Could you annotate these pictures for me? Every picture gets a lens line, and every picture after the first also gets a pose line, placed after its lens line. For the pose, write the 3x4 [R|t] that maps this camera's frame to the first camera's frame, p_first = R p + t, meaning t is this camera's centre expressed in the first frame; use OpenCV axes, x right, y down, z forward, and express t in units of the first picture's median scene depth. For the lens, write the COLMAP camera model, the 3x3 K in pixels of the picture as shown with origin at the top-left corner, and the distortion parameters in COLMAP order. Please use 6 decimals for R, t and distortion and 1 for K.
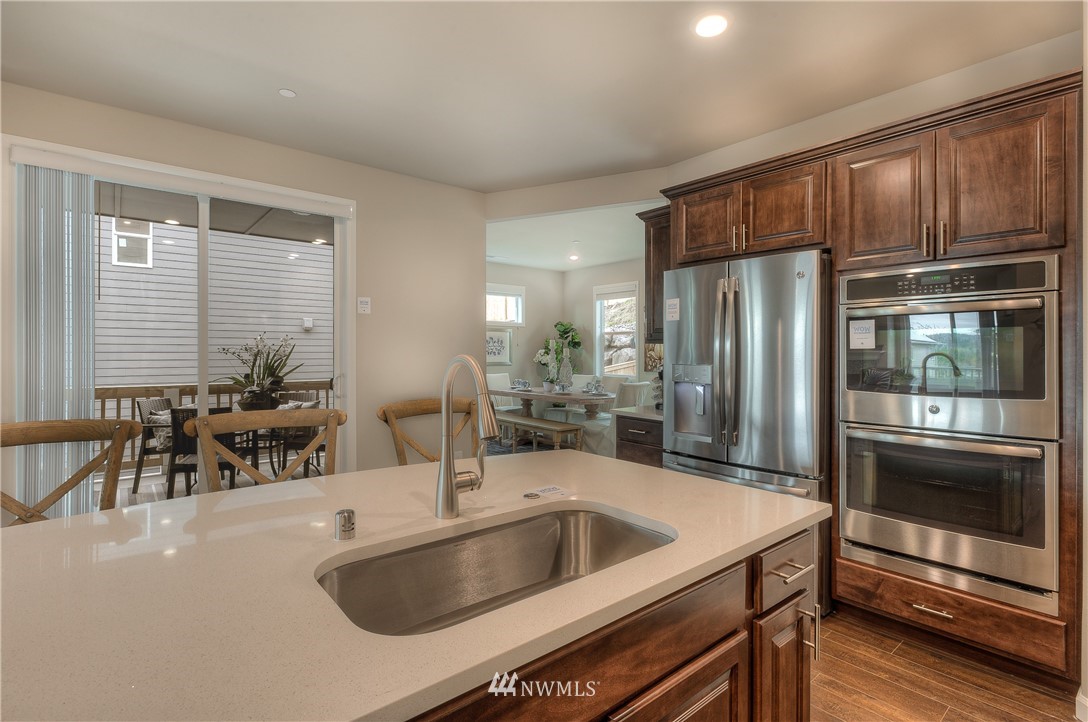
lens RADIAL K [[517.7, 0, 546.2], [0, 517.7, 352.8], [0, 0, 1]] dist [-0.012496, 0.000264]
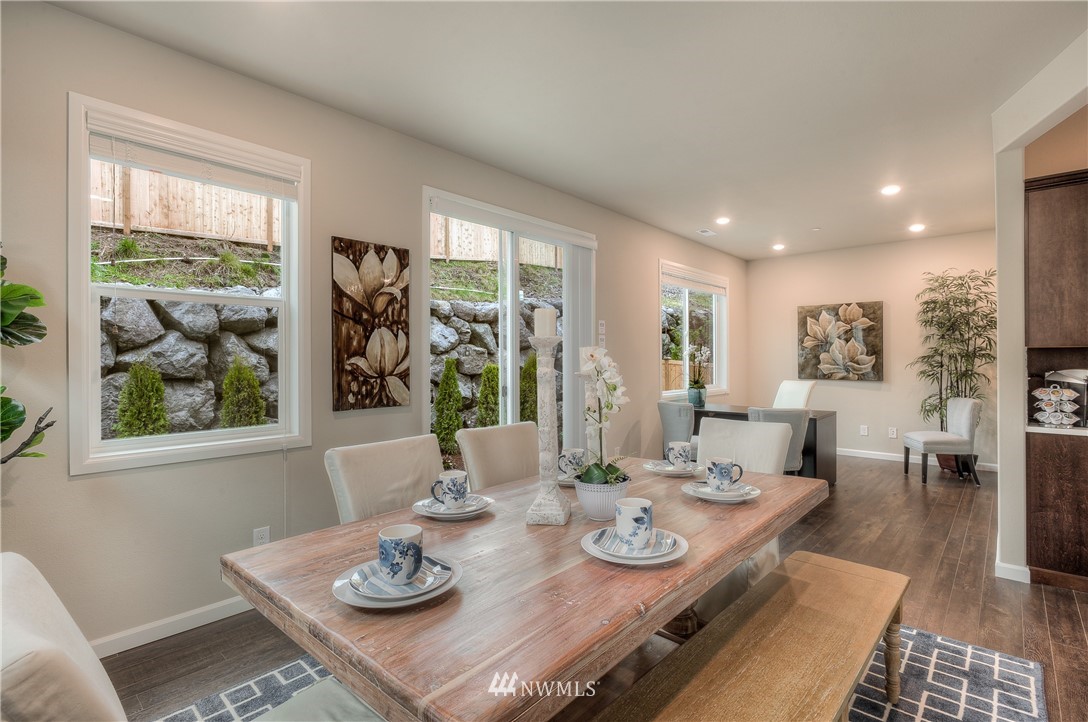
lens RADIAL K [[517.7, 0, 549.2], [0, 517.7, 360.1], [0, 0, 1]] dist [-0.012496, 0.000264]
pose [[-0.157042, -0.004725, 0.987581, -0.203973], [0.005182, 0.999971, 0.005608, -0.002104], [-0.987578, 0.005998, -0.157013, 0.907072]]
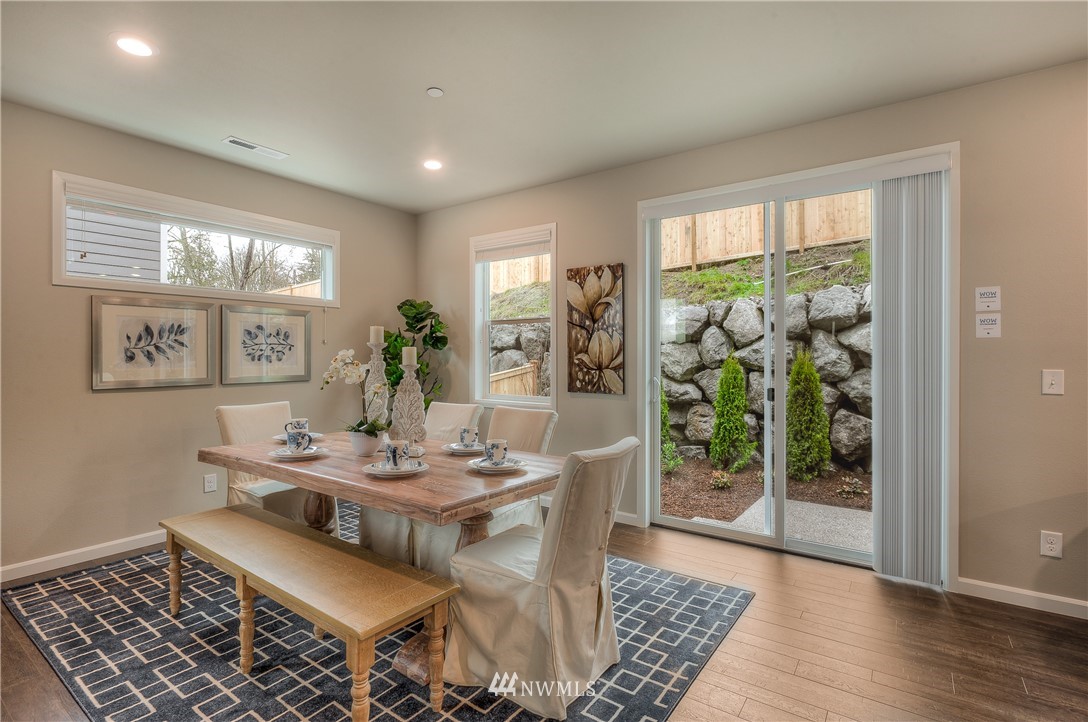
lens RADIAL K [[517.7, 0, 549.5], [0, 517.7, 353.9], [0, 0, 1]] dist [-0.012496, 0.000264]
pose [[0.966862, -0.001097, 0.255297, 0.035000], [0.002160, 0.999990, -0.003882, -0.000944], [-0.255290, 0.004305, 0.966855, 0.489848]]
